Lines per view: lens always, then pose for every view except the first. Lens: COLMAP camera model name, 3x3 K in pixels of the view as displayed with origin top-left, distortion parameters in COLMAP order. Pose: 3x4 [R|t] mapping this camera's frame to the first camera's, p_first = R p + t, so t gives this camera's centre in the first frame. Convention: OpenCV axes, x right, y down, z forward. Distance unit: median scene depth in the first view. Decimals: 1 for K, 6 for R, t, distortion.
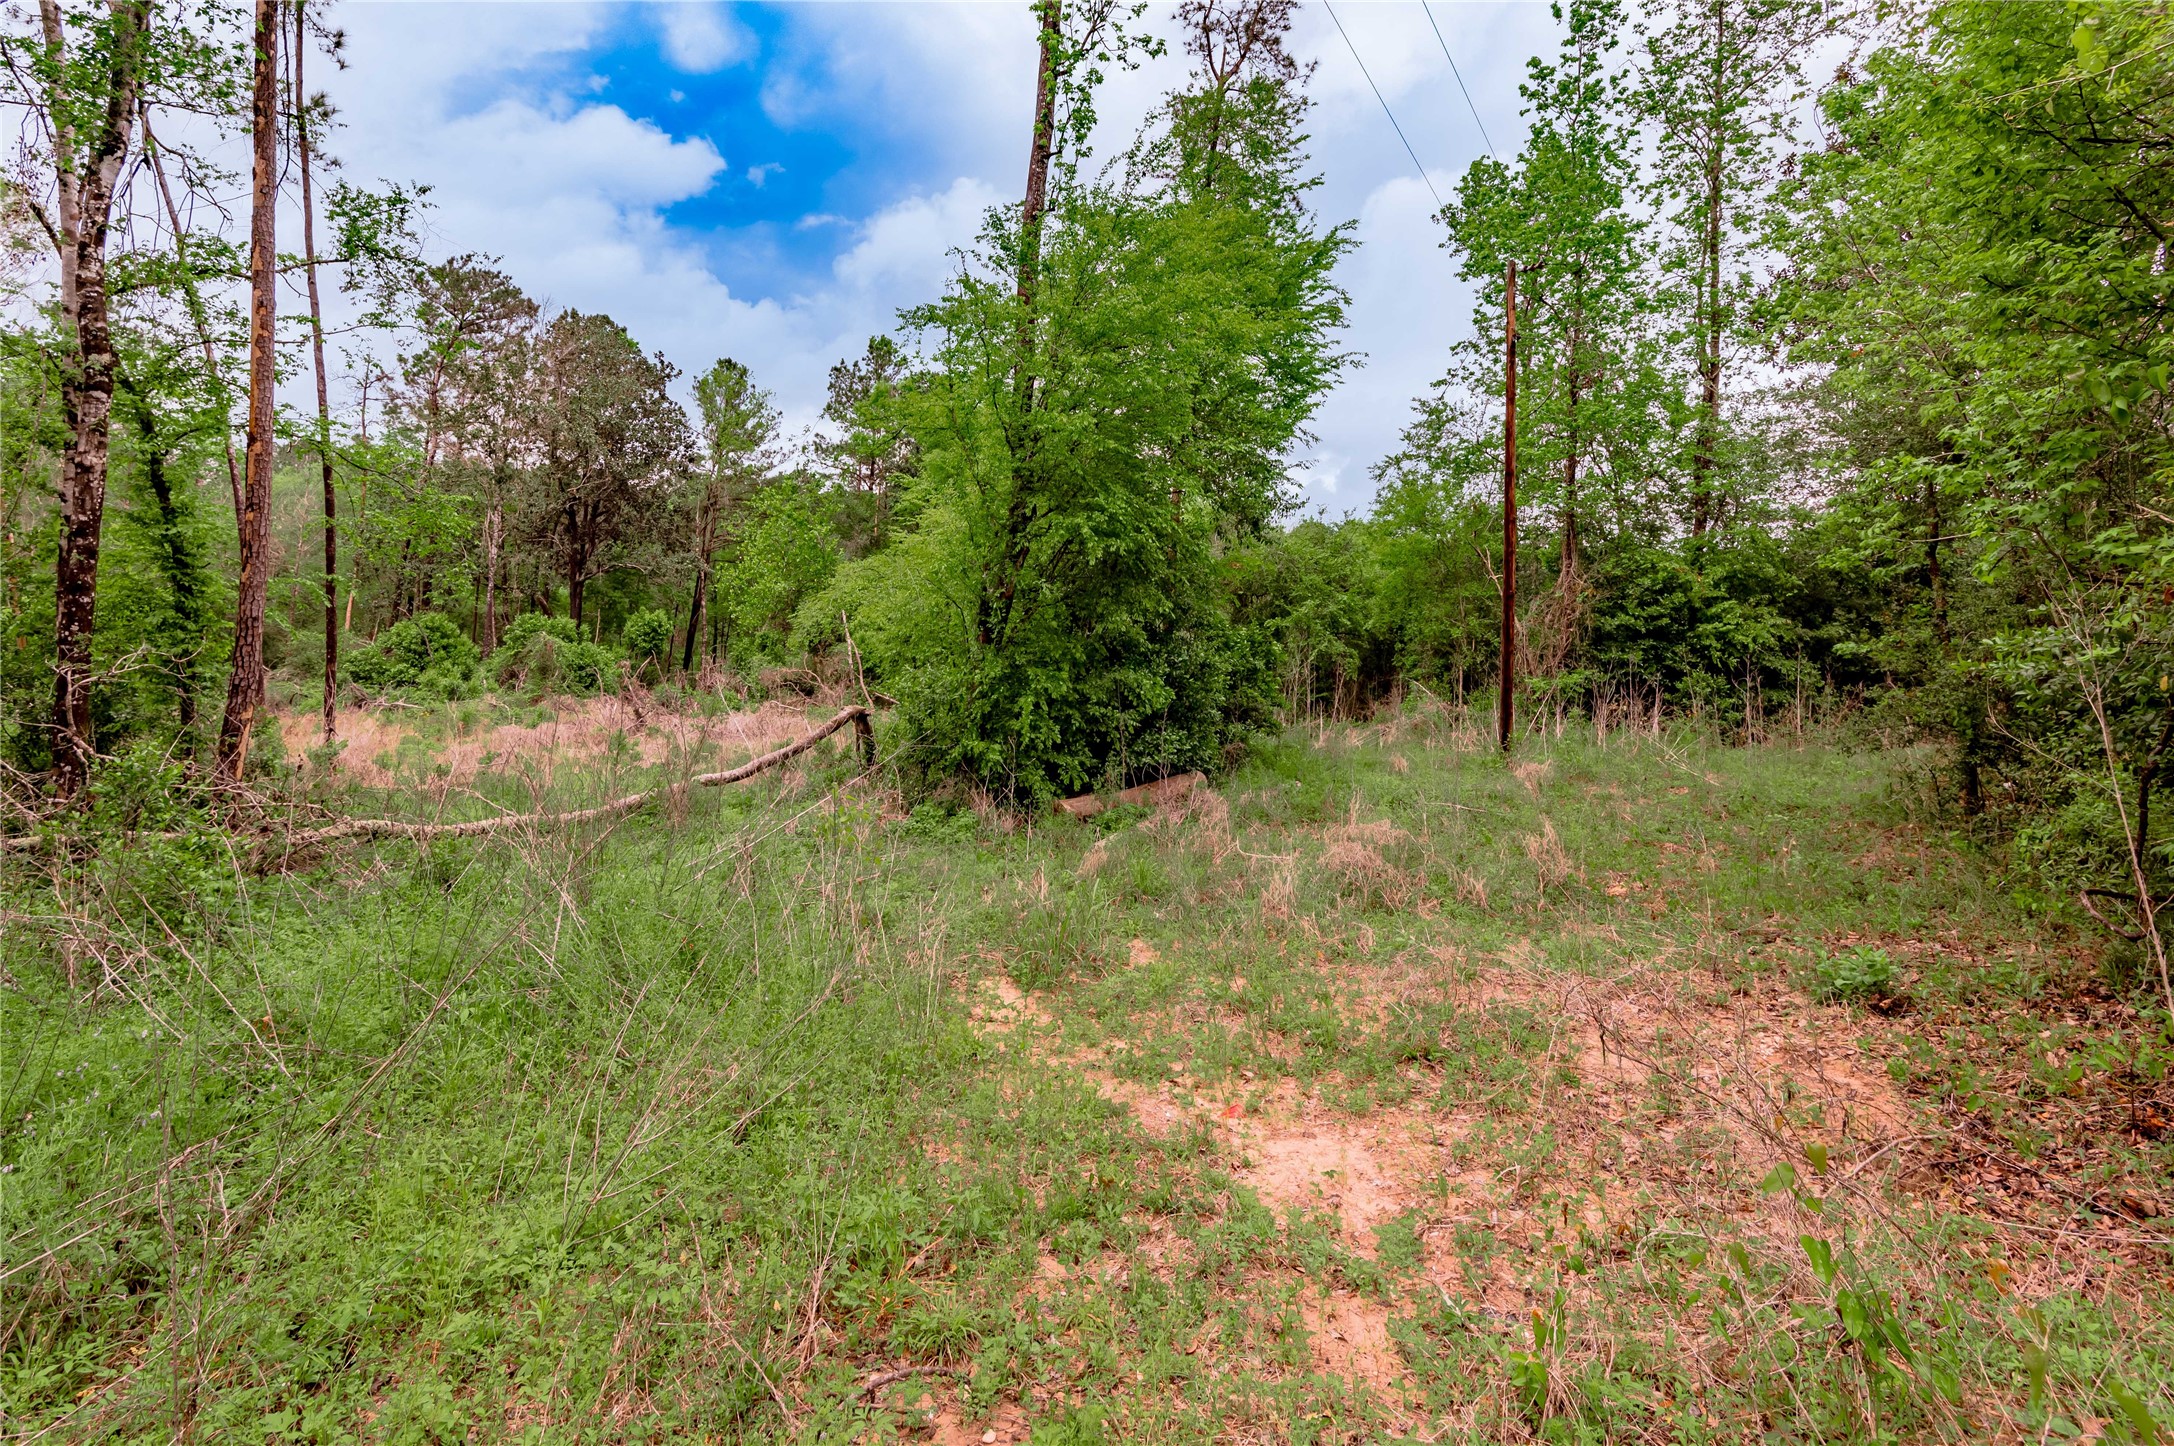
lens RADIAL K [[1082.3, 0, 1055.1], [0, 1082.3, 571.2], [0, 0, 1]] dist [0.002383, -0.000380]
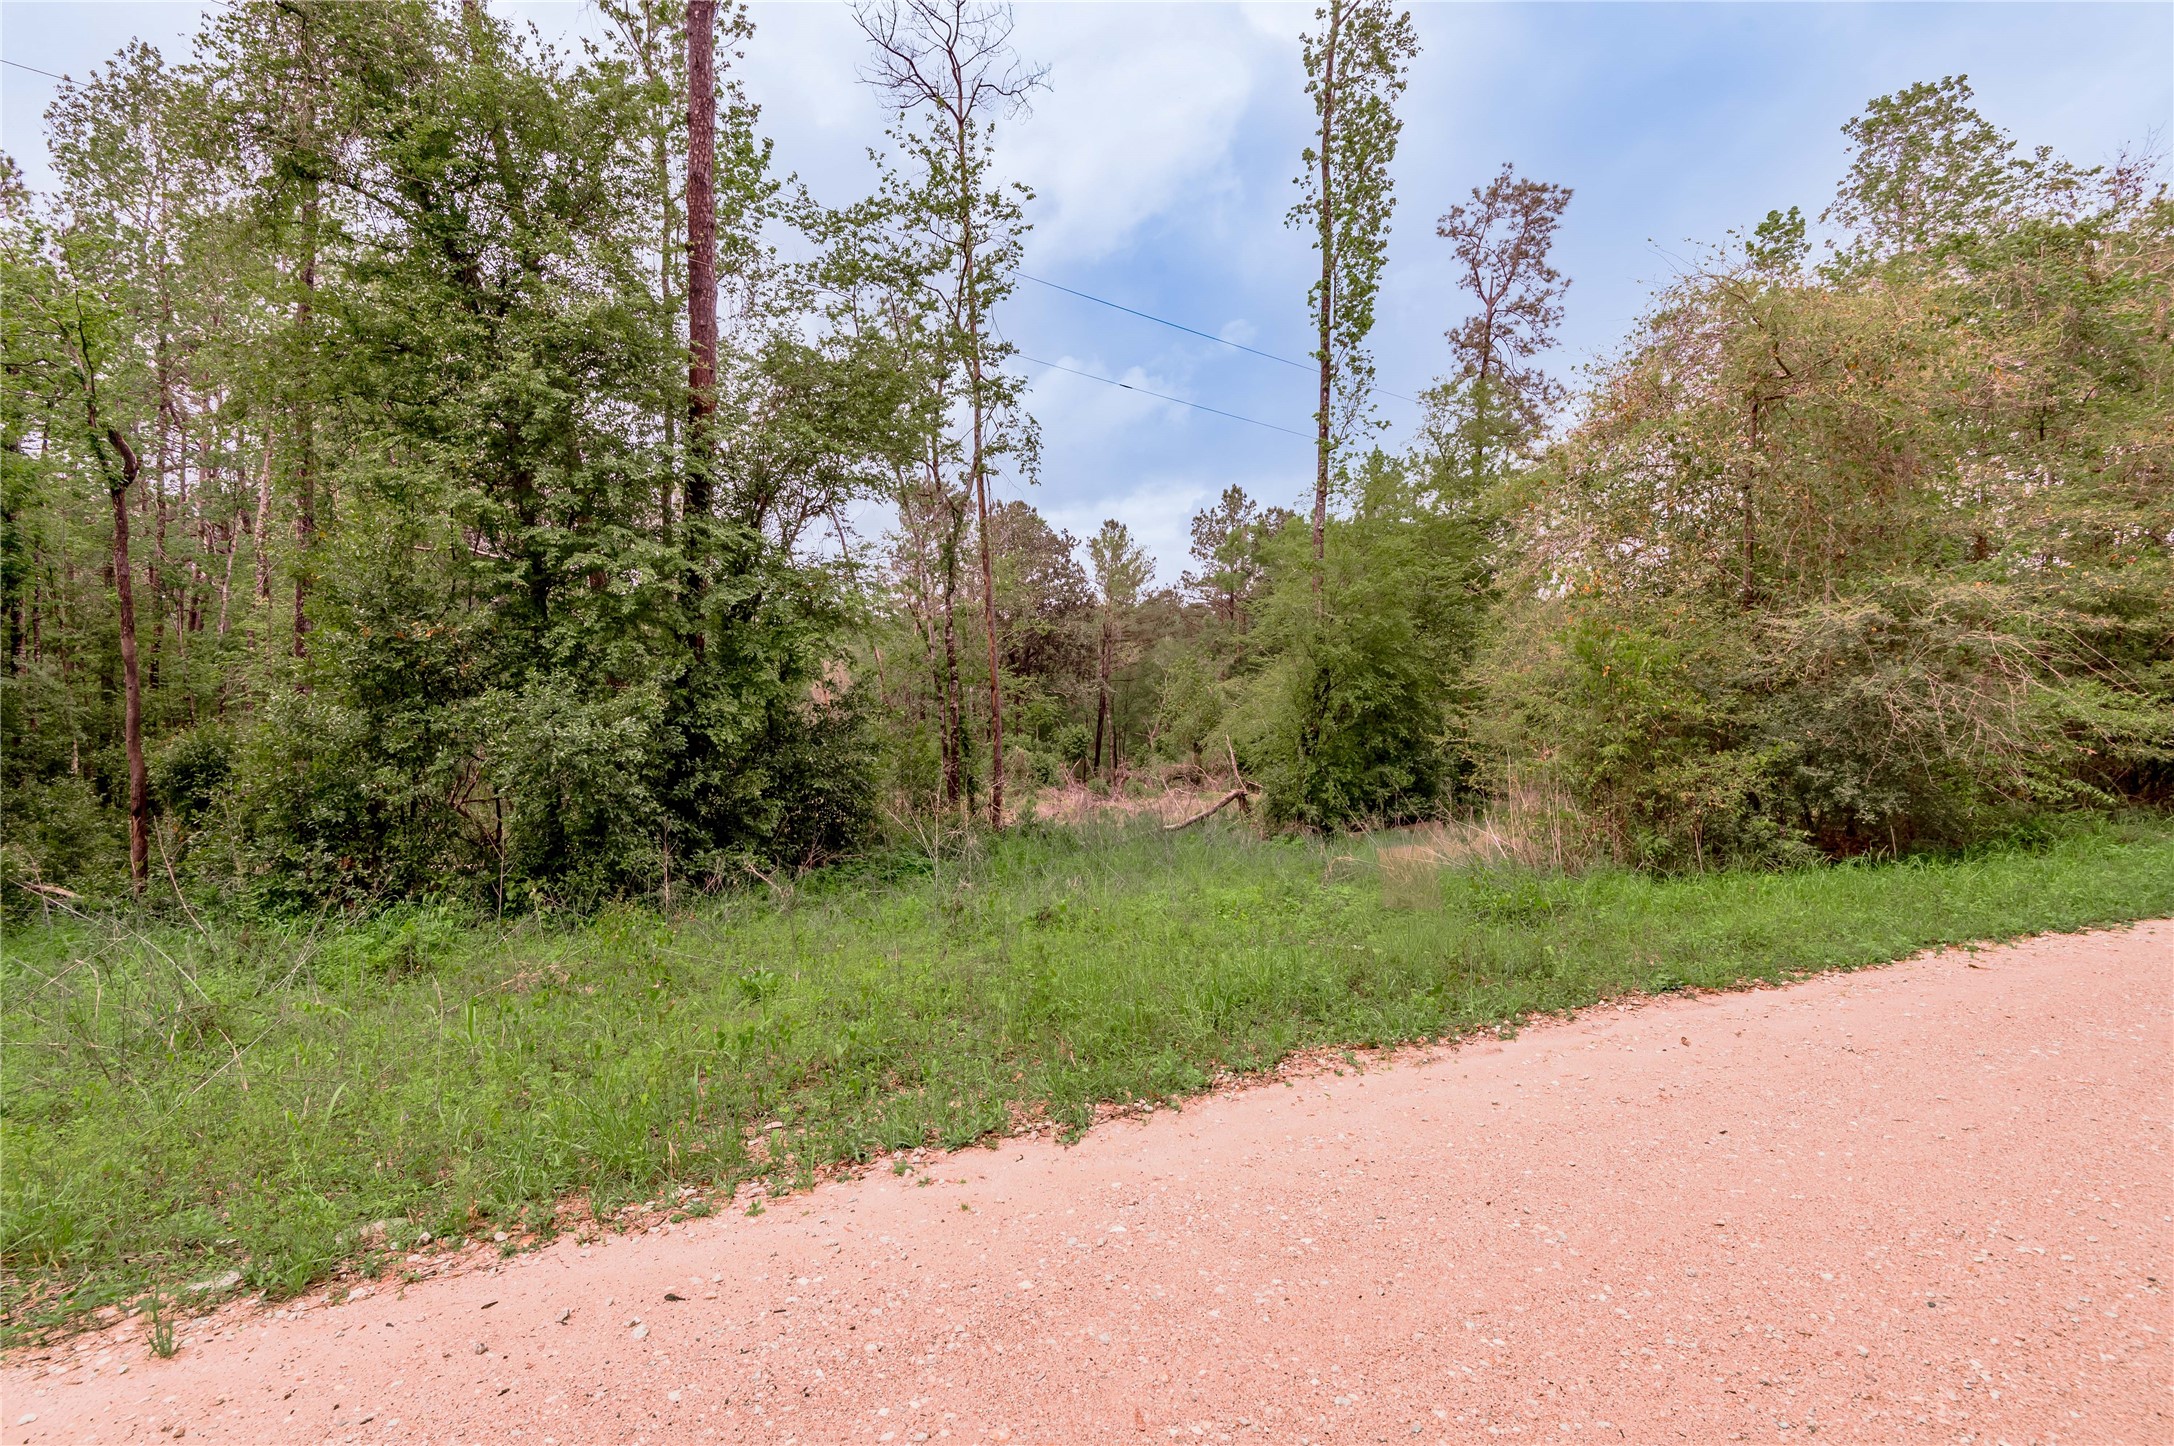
lens RADIAL K [[1019.2, 0, 994.4], [0, 1019.2, 733.1], [0, 0, 1]] dist [-0.018906, -0.000570]
pose [[0.919091, -0.048332, -0.391069, 0.062593], [0.073581, 0.996044, 0.049828, -0.047766], [0.387114, -0.074572, 0.919011, -0.408611]]
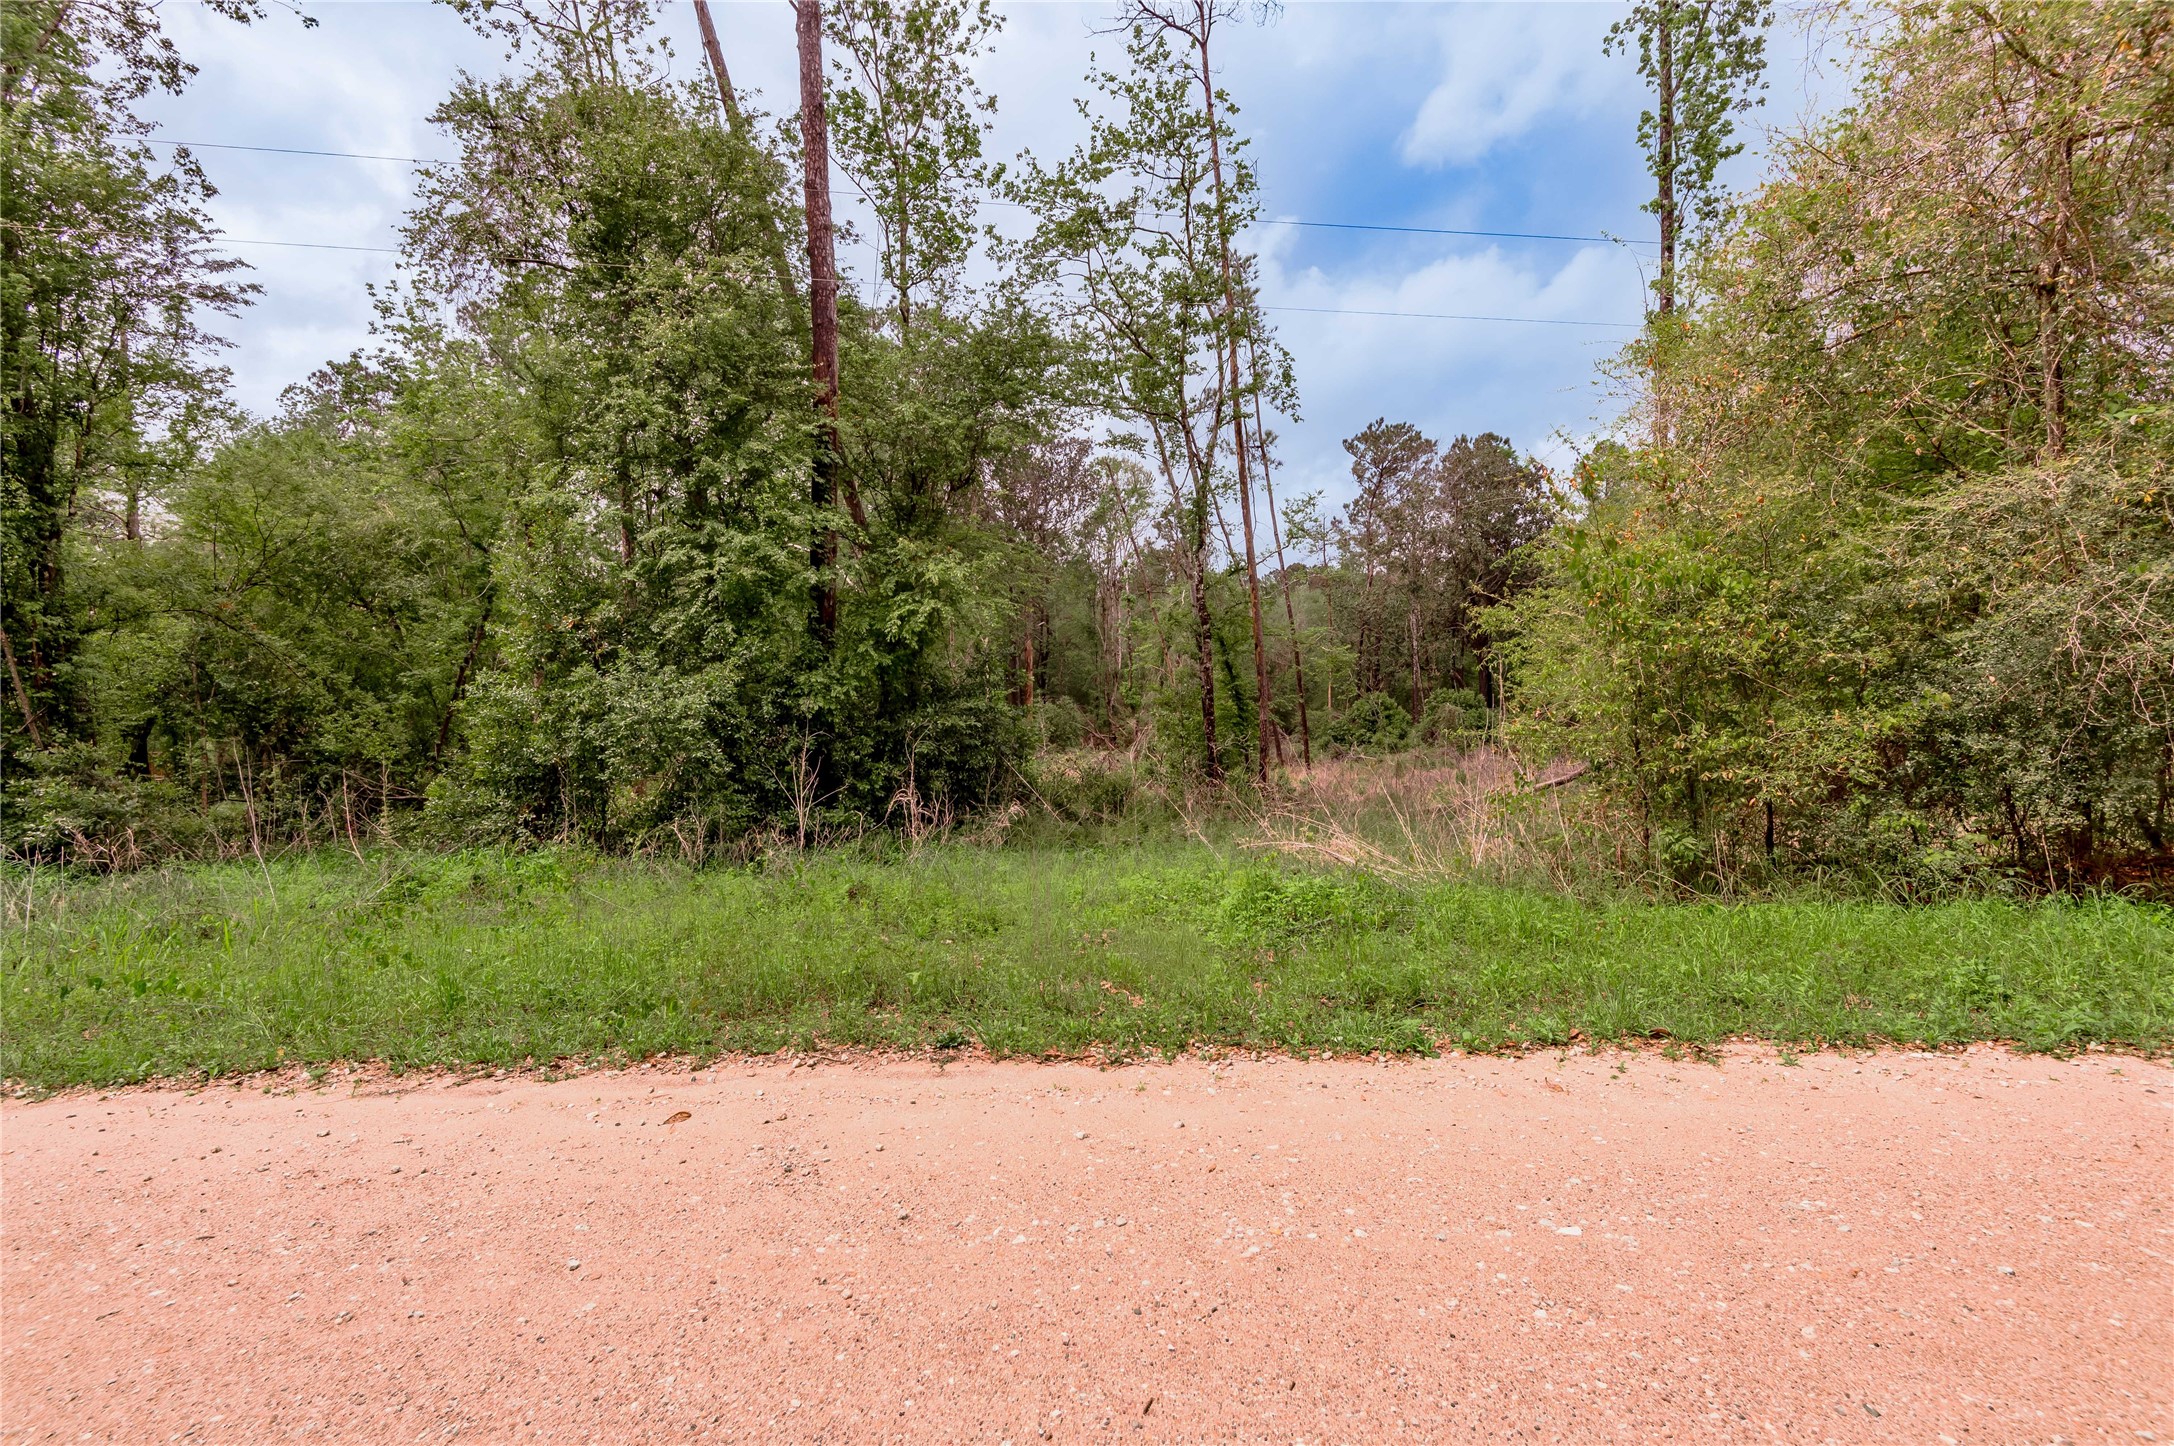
lens RADIAL K [[1005.6, 0, 1040.9], [0, 1005.6, 725.7], [0, 0, 1]] dist [-0.037150, 0.000884]
pose [[0.642116, -0.038100, -0.765660, 0.213517], [0.108144, 0.993278, 0.041268, -0.030017], [0.758941, -0.109301, 0.641920, -0.267693]]
